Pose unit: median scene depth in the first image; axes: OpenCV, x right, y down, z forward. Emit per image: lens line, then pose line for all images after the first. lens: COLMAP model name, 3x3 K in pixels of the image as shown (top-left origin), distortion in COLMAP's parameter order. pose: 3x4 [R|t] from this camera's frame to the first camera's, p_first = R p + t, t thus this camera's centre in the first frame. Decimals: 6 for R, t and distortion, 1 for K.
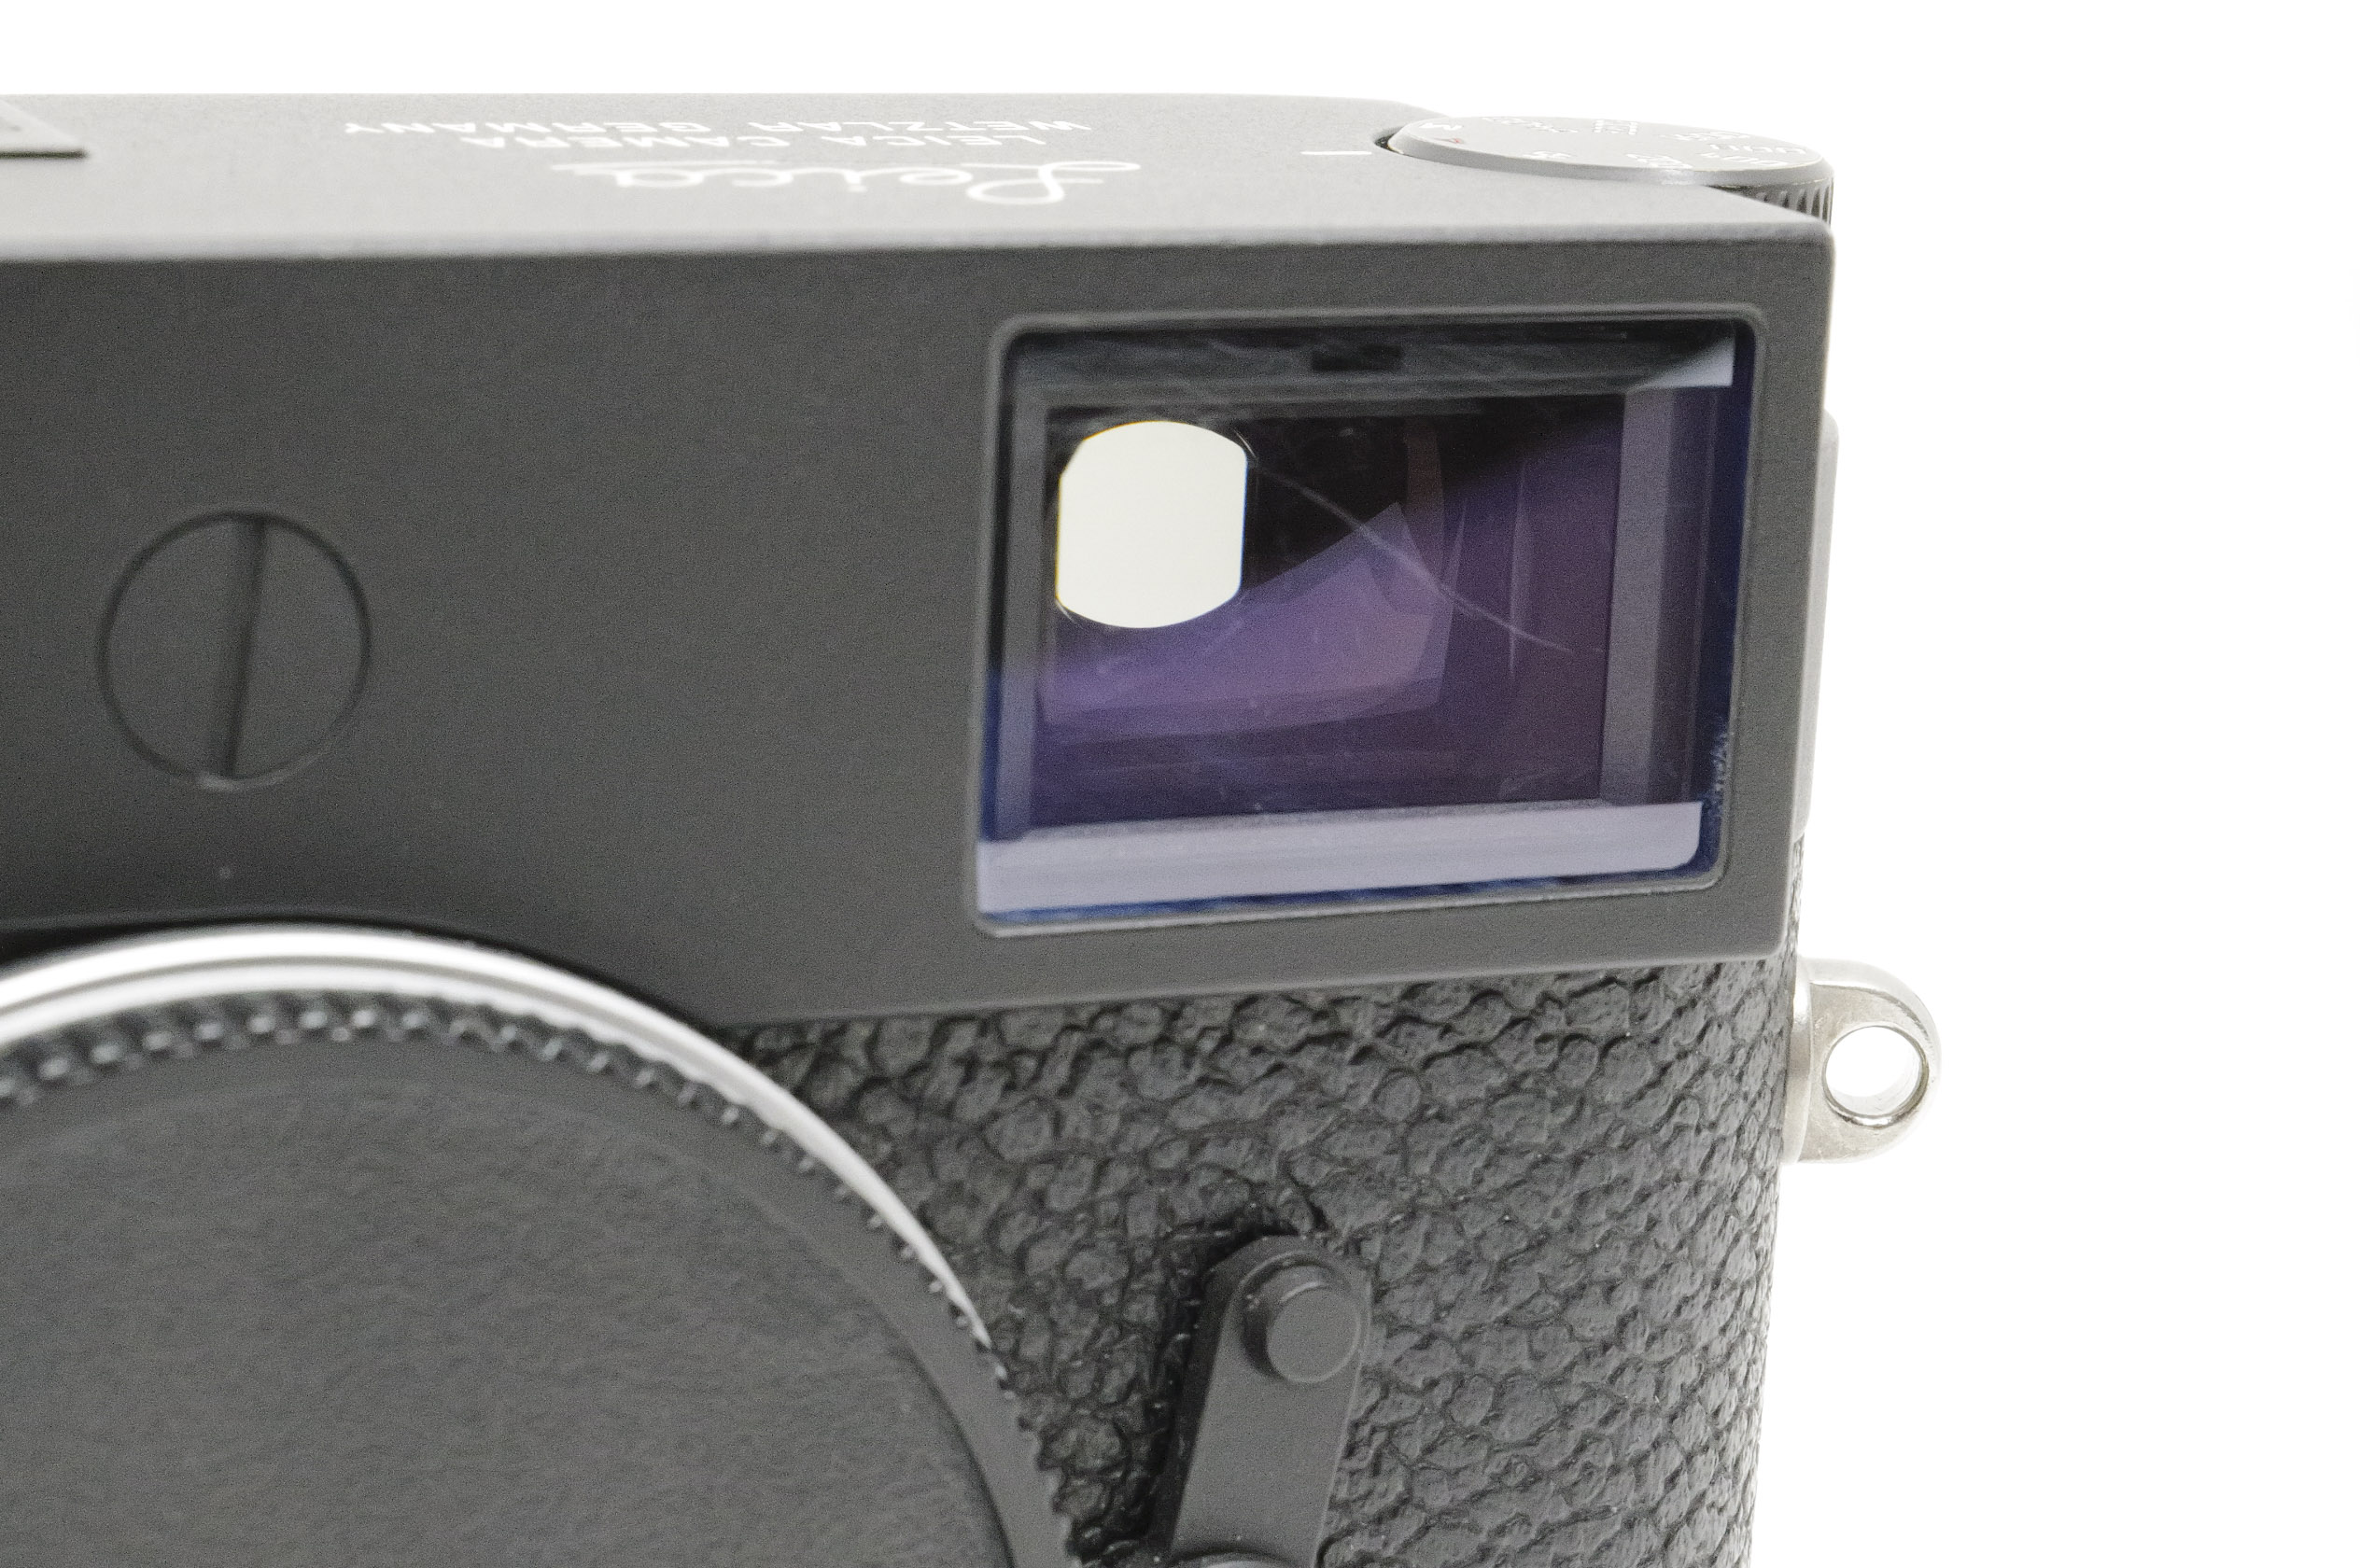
lens RADIAL K [[5758.7, 0, 1180.8], [0, 5758.7, 777.5], [0, 0, 1]] dist [-0.275291, 0.000000]
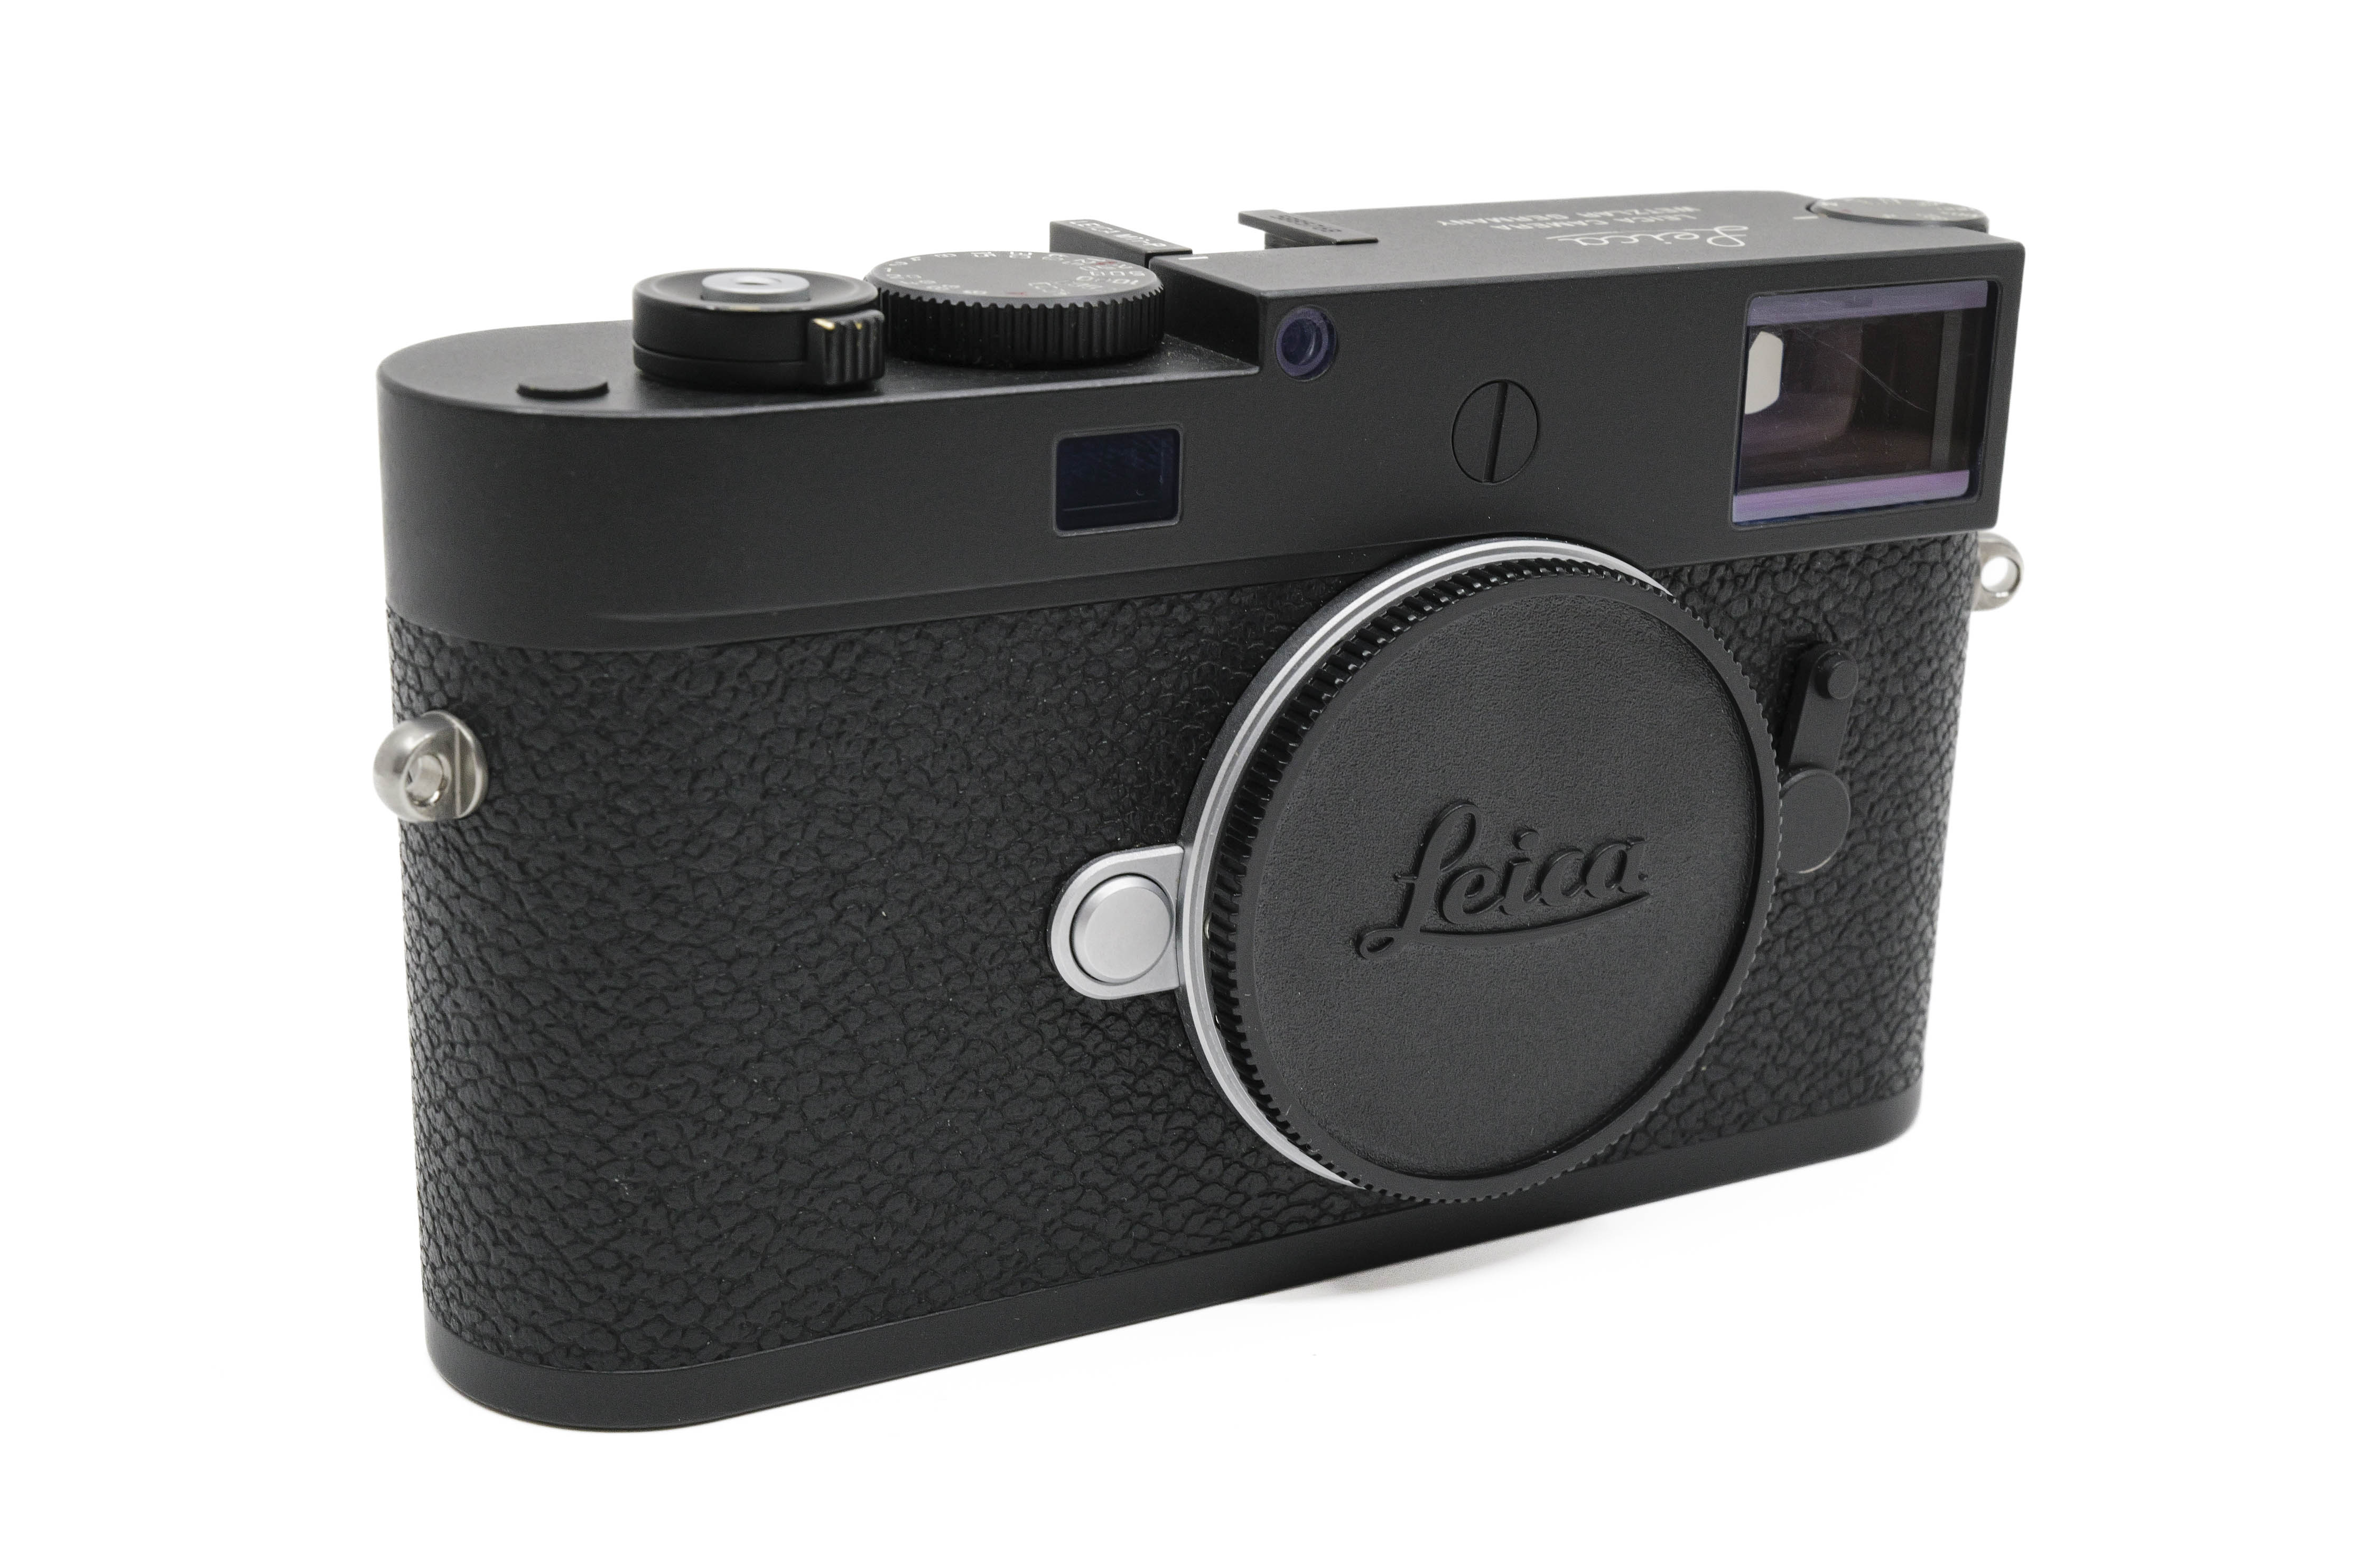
lens RADIAL K [[3018.5, 0, 1169.1], [0, 3018.5, 789.2], [0, 0, 1]] dist [-0.003043, 0.000000]
pose [[0.997453, -0.048835, 0.051982, -0.351529], [0.043635, 0.994341, 0.096863, -0.000006], [-0.056418, -0.094349, 0.993939, -0.348236]]
